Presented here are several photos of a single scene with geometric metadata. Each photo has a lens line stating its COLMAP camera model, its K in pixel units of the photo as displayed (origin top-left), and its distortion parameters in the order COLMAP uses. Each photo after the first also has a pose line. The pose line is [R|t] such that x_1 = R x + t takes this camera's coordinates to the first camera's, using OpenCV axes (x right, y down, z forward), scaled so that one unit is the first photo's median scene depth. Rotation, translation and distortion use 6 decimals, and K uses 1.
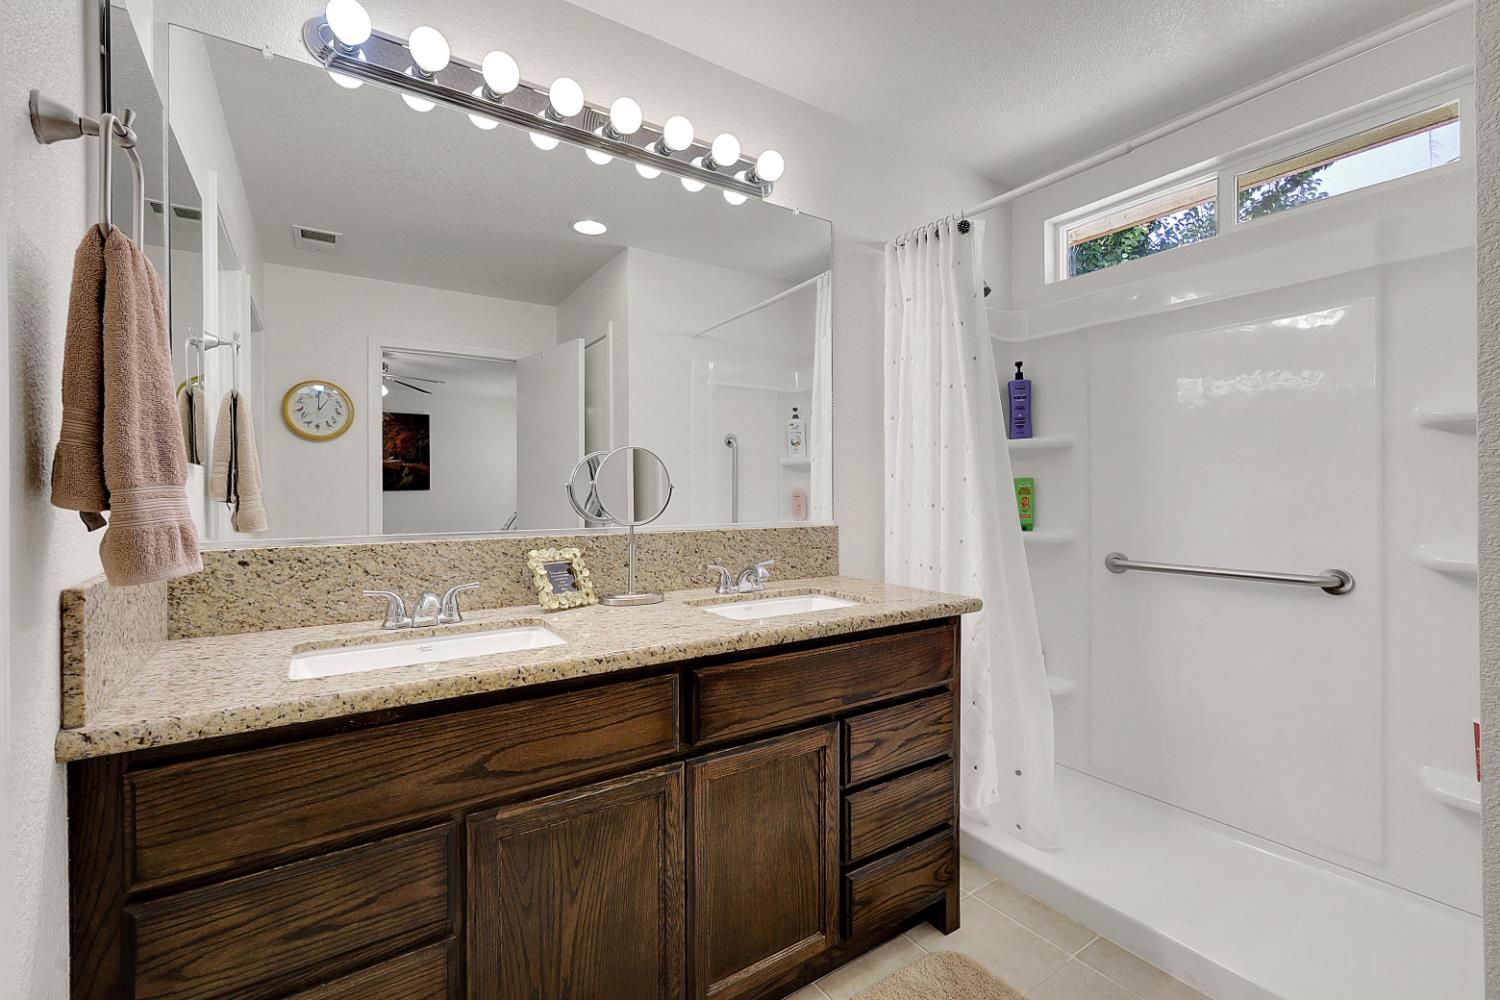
lens RADIAL K [[652.3, 0, 751.5], [0, 652.3, 494.5], [0, 0, 1]] dist [0.002879, 0.000263]
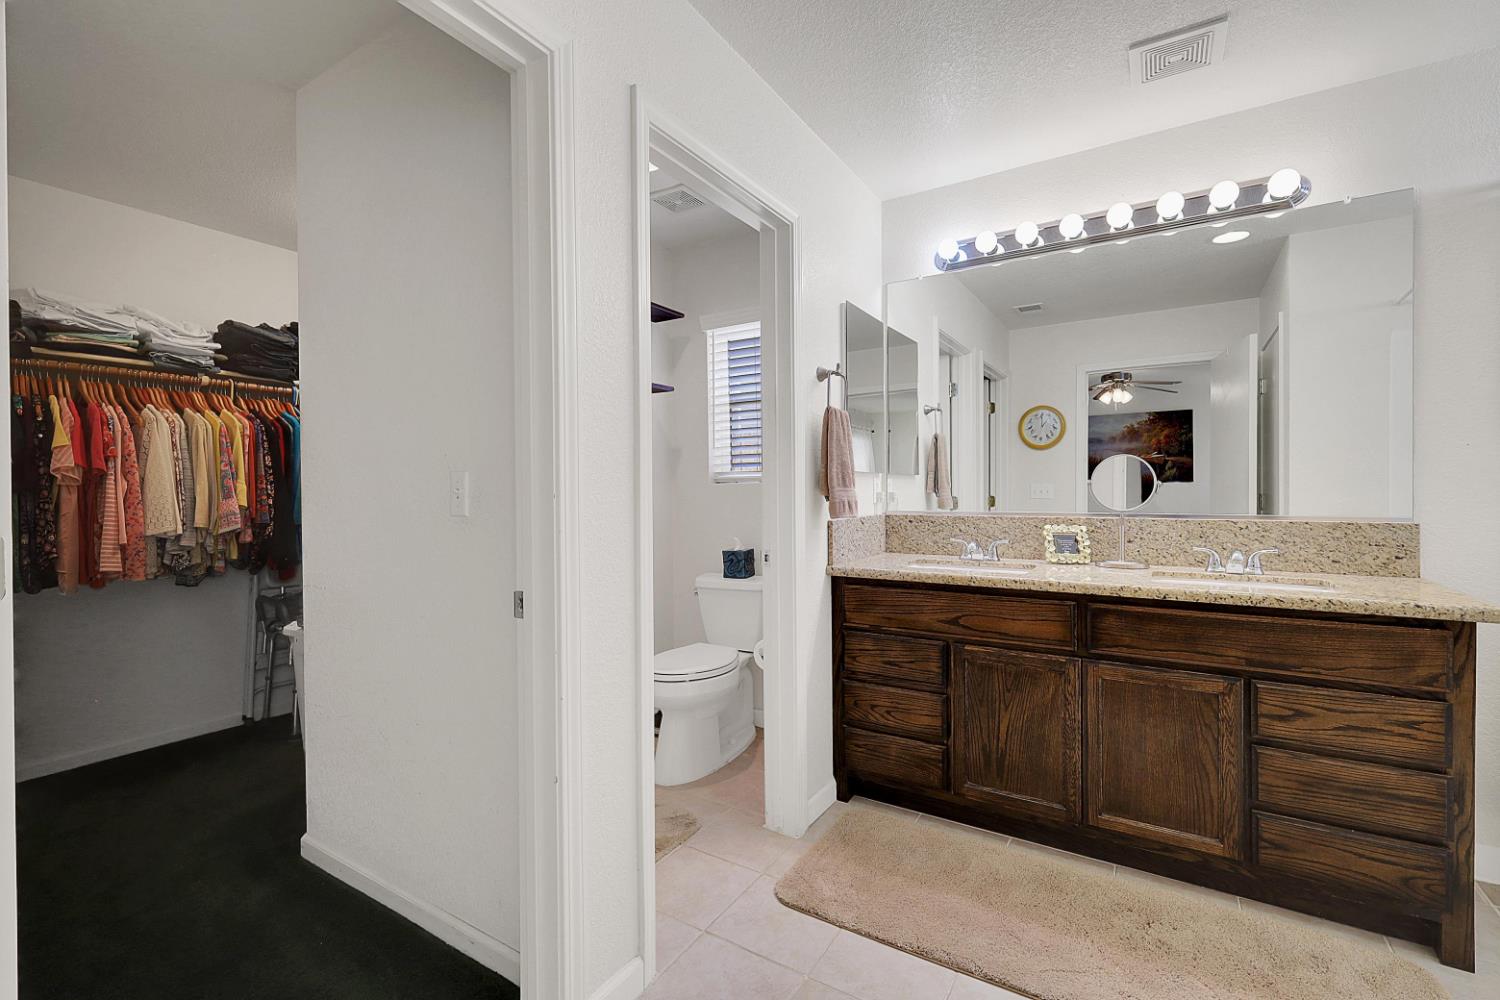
lens RADIAL K [[652.3, 0, 751.5], [0, 652.3, 494.5], [0, 0, 1]] dist [0.002879, 0.000263]
pose [[0.406401, 0.009531, -0.913645, 0.860677], [0.003082, 0.999926, 0.011802, -0.009040], [0.913689, -0.007613, 0.406342, -0.313878]]
